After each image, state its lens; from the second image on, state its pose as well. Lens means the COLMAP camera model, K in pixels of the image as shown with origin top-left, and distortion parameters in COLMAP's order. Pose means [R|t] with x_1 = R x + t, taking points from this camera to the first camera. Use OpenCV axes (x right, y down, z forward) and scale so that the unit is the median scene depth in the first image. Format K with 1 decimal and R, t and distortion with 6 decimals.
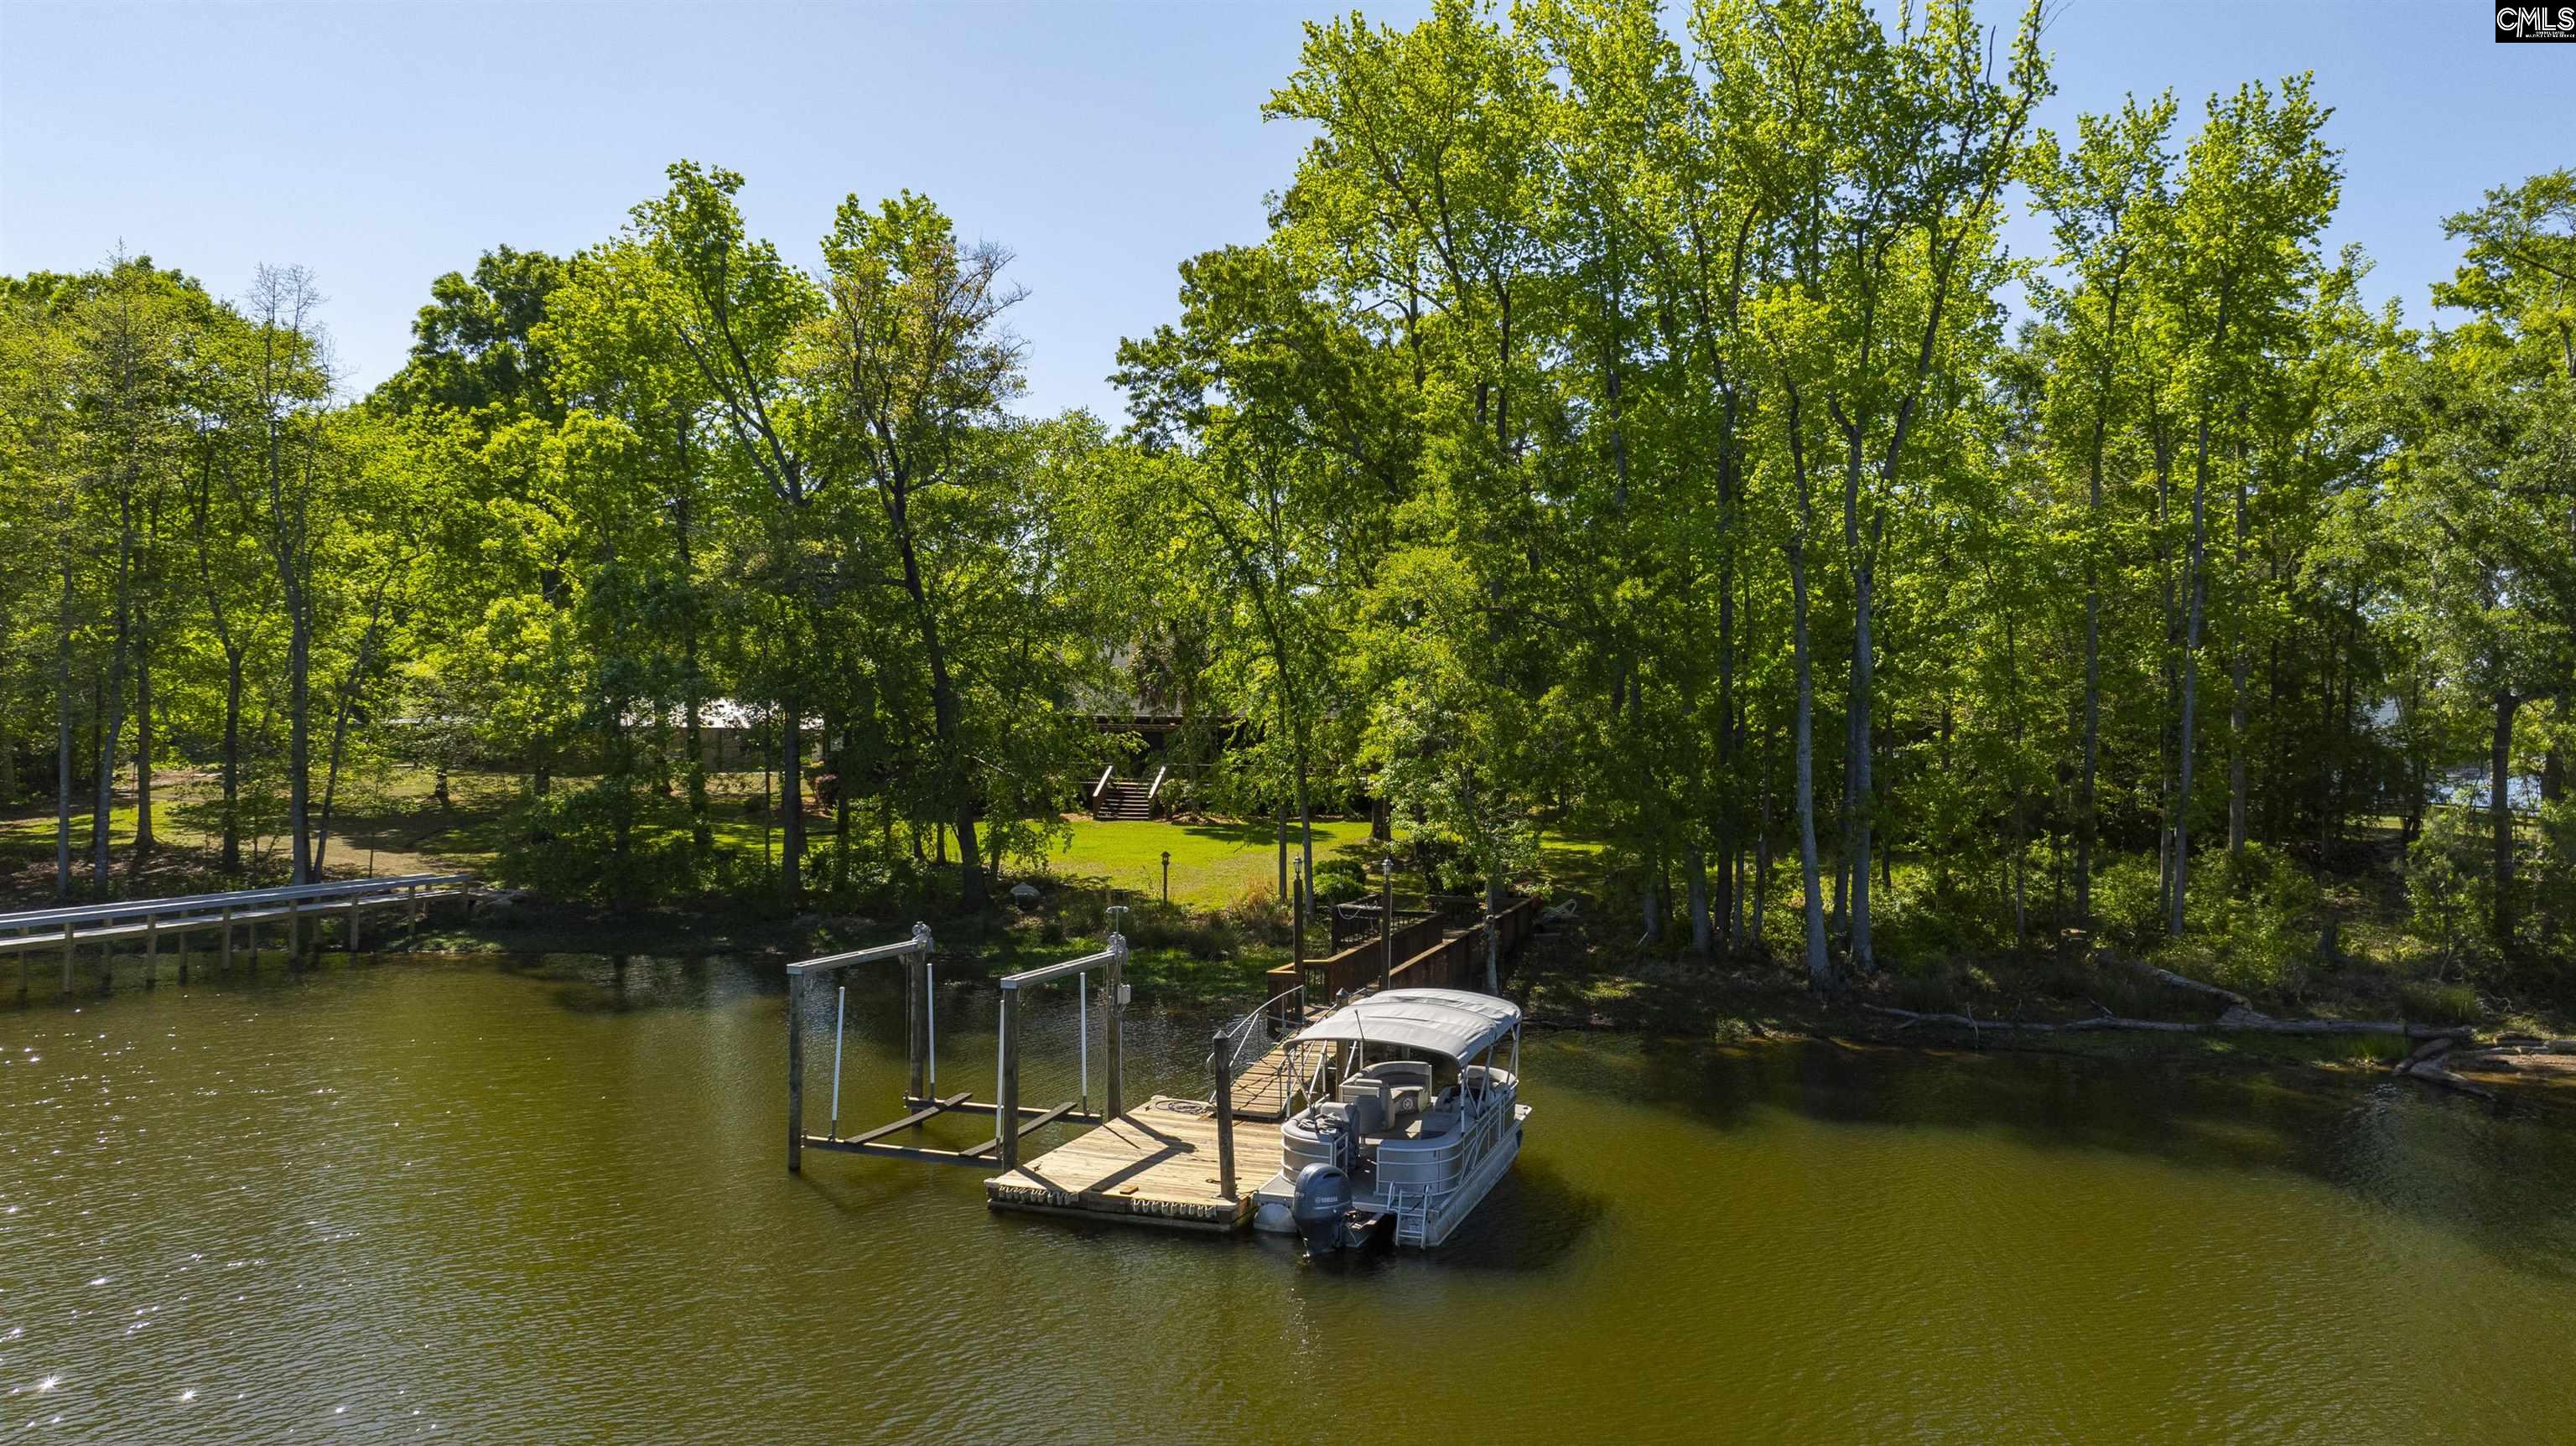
lens RADIAL K [[1905.4, 0, 1296.5], [0, 1905.4, 718.5], [0, 0, 1]] dist [-0.025999, -0.001210]
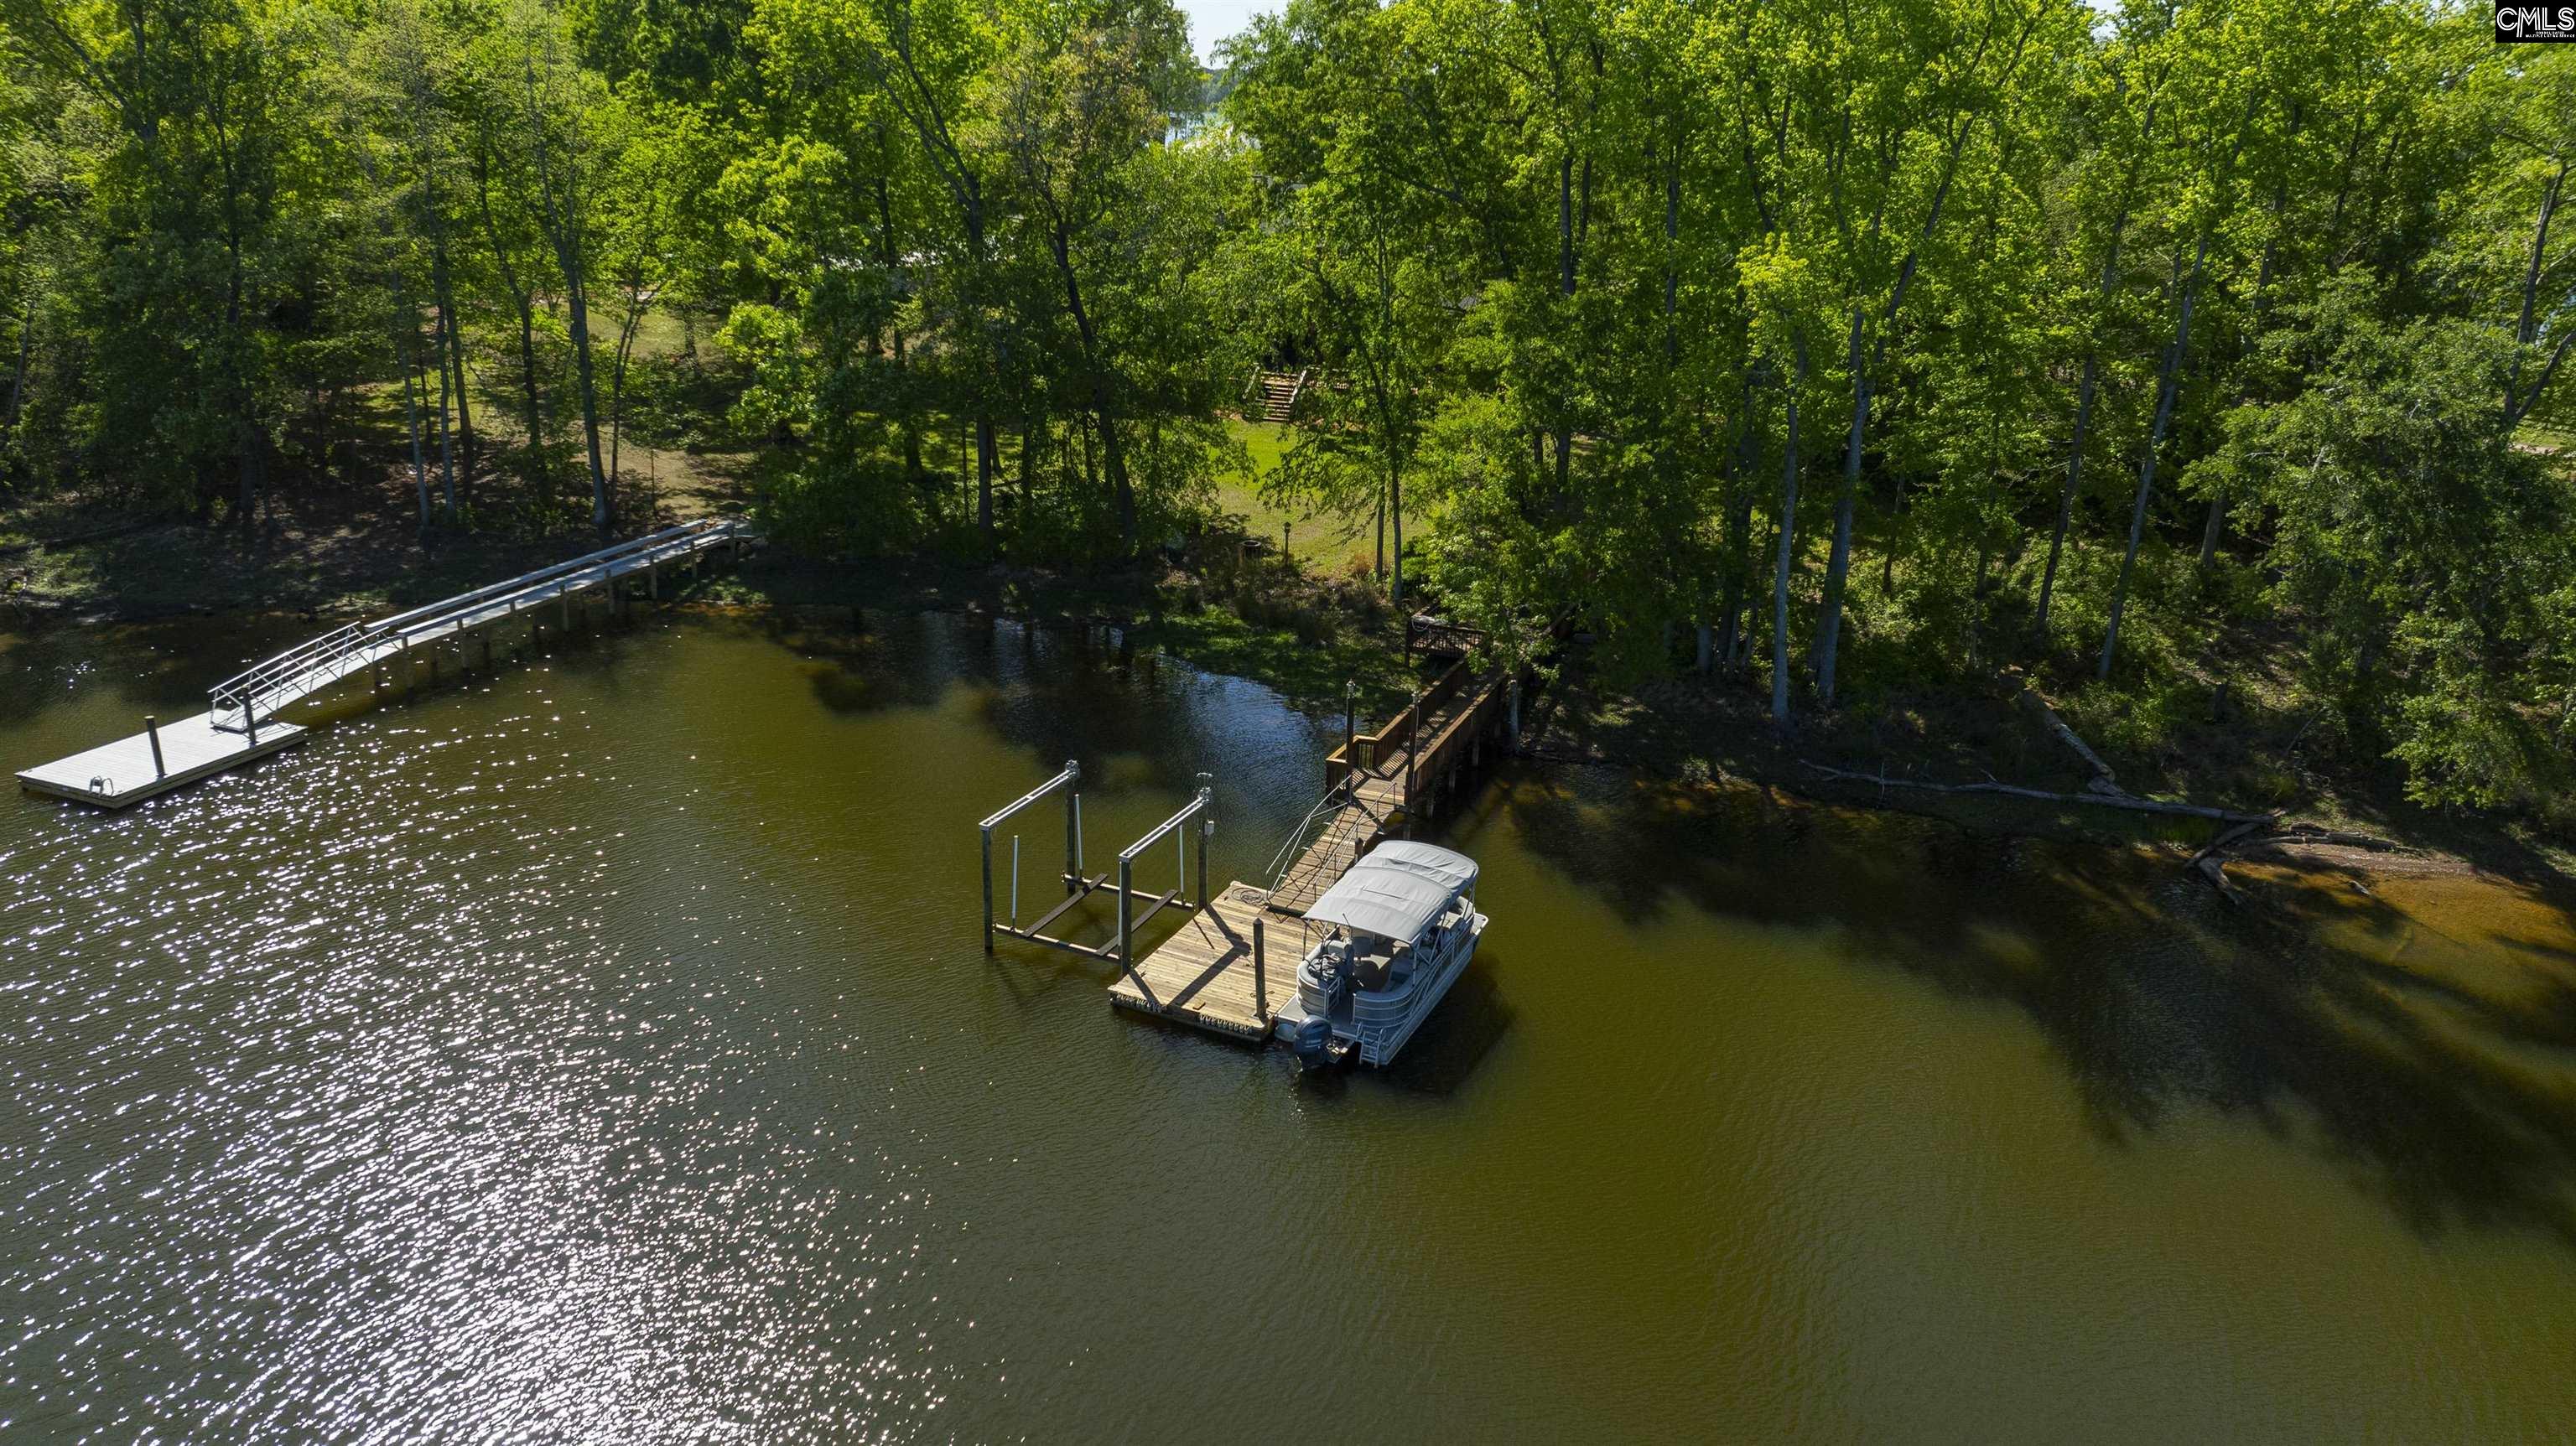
lens RADIAL K [[1826.5, 0, 1288.0], [0, 1826.5, 723.0], [0, 0, 1]] dist [-0.026372, 0.000458]
pose [[0.994273, 0.051004, -0.093911, 0.095101], [-0.017055, 0.943227, 0.331710, -0.391749], [0.105498, -0.328209, 0.938696, -0.269318]]
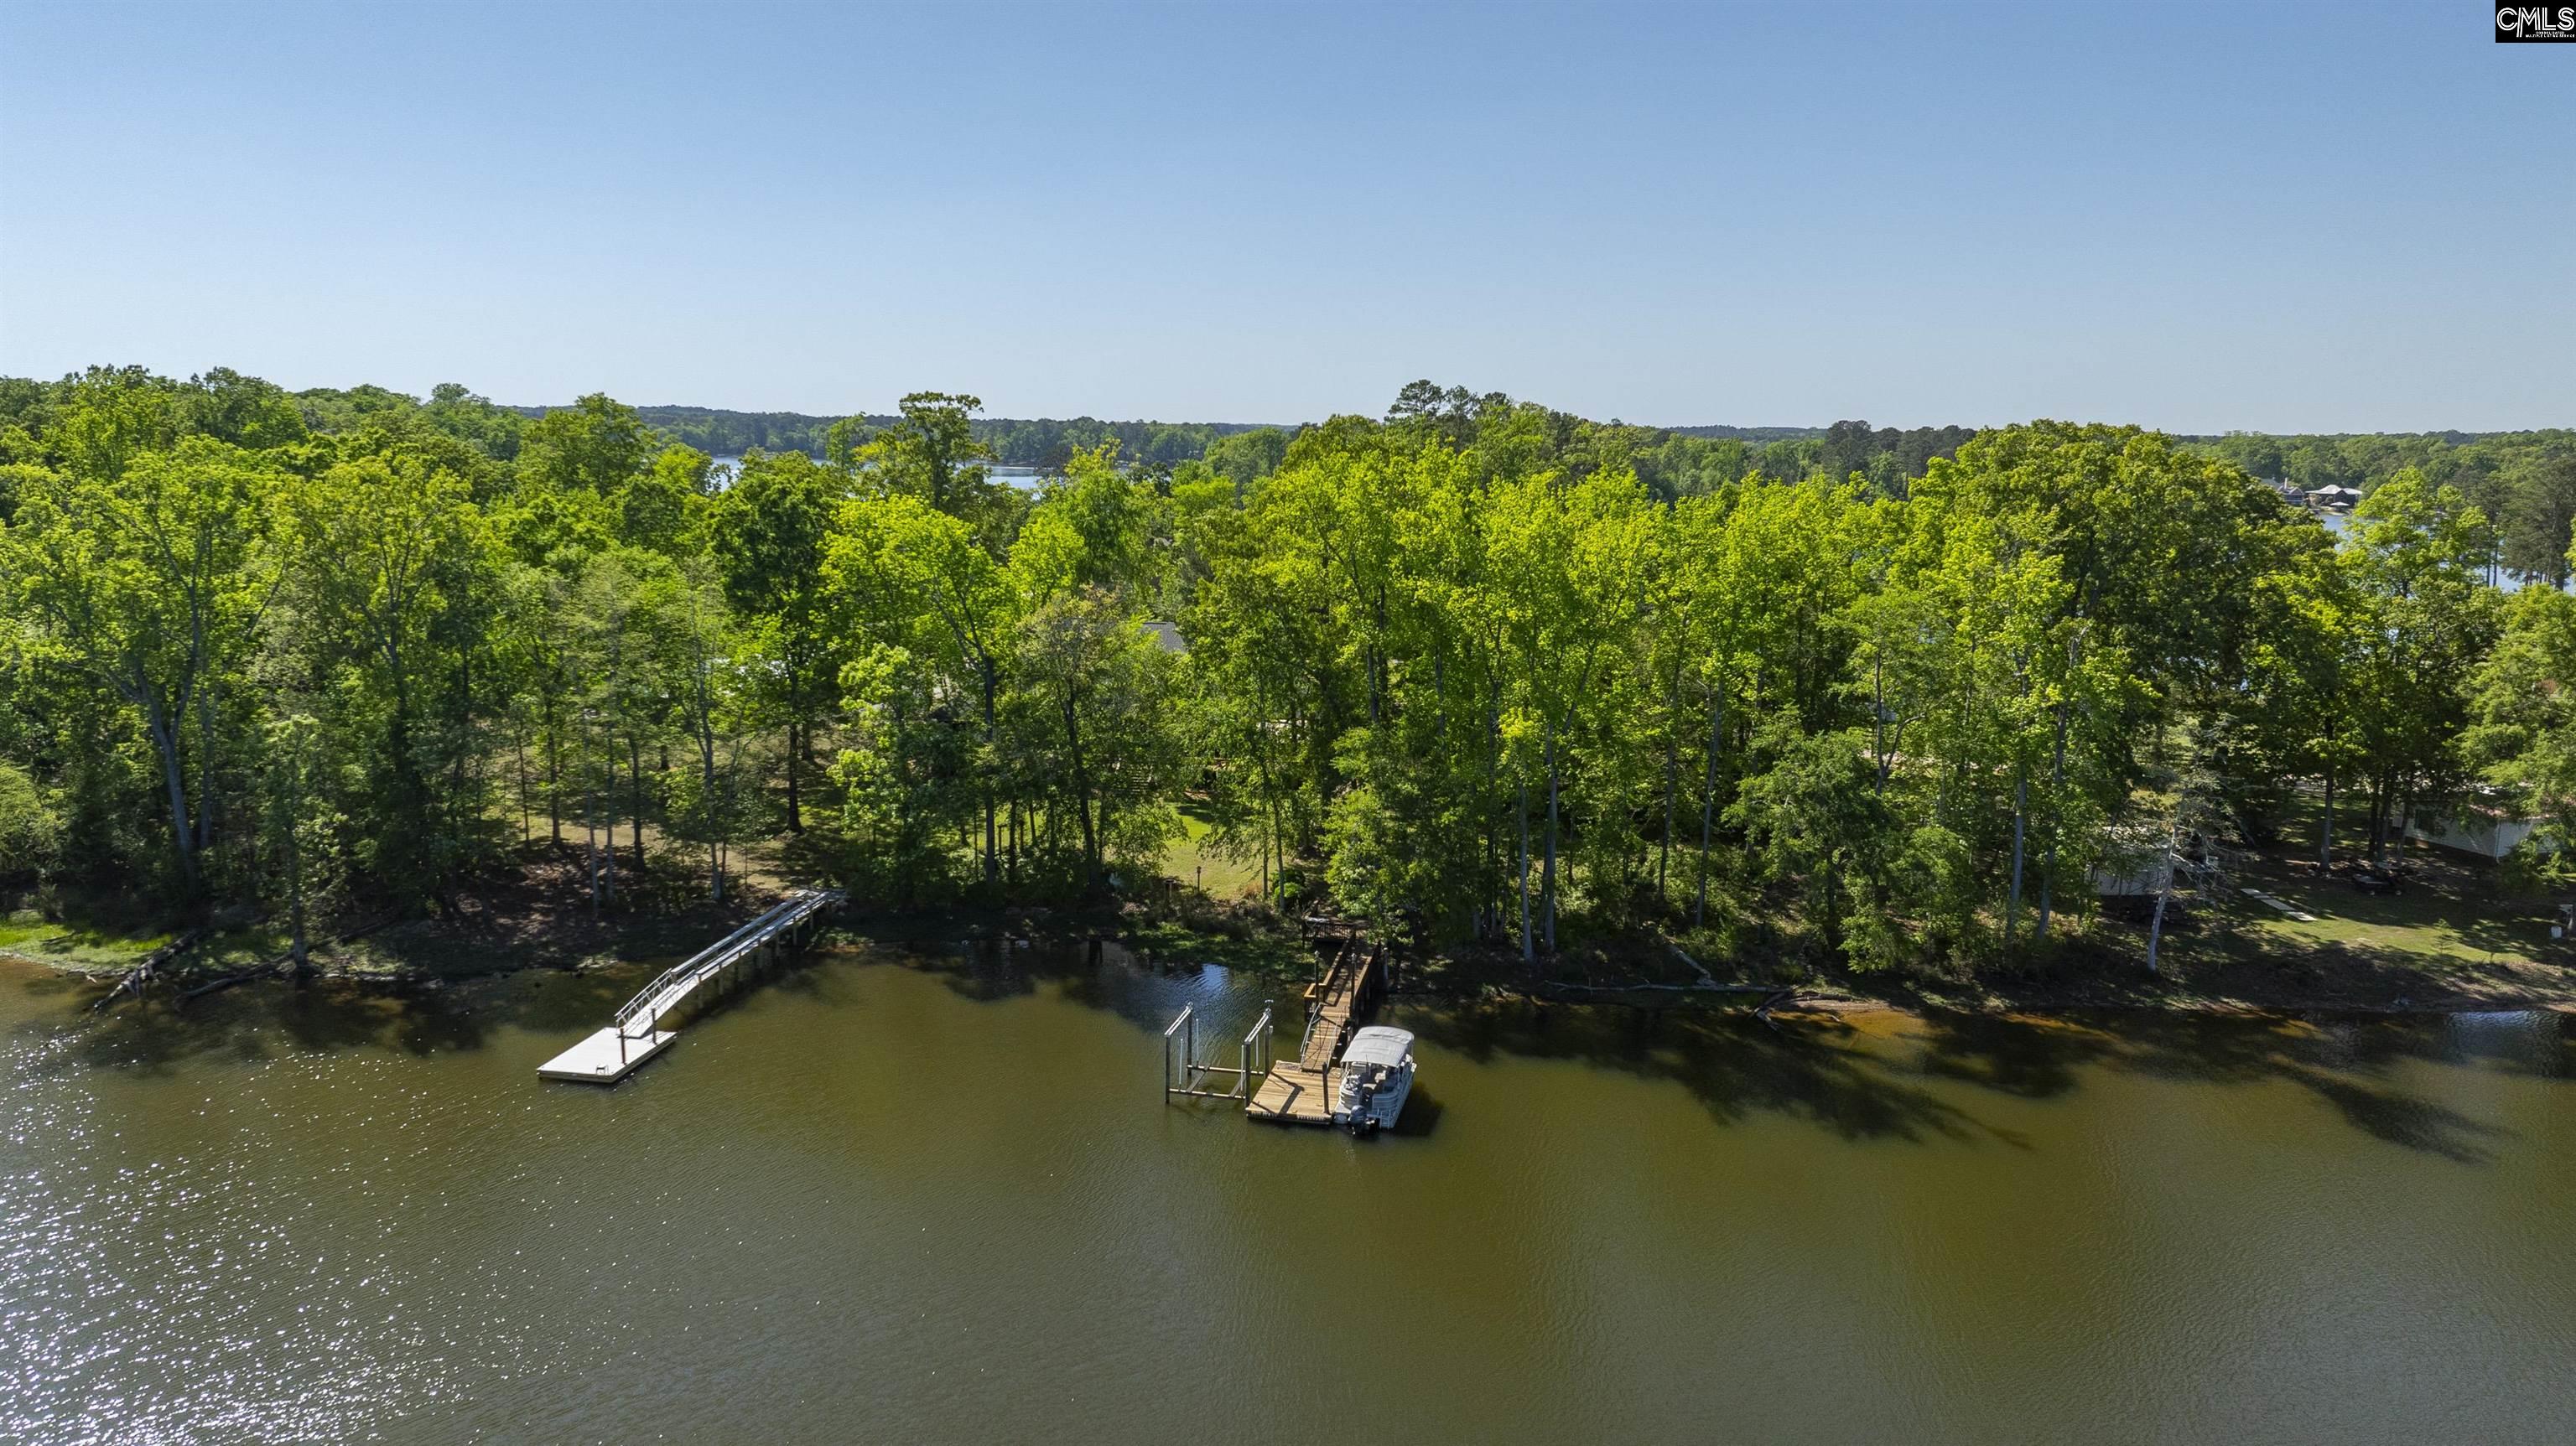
lens RADIAL K [[1826.5, 0, 1288.0], [0, 1826.5, 723.0], [0, 0, 1]] dist [-0.026372, 0.000458]
pose [[0.994790, -0.017373, 0.100450, -0.324584], [0.001185, 0.987275, 0.159020, -0.723293], [-0.101934, -0.158072, 0.982152, -1.551846]]
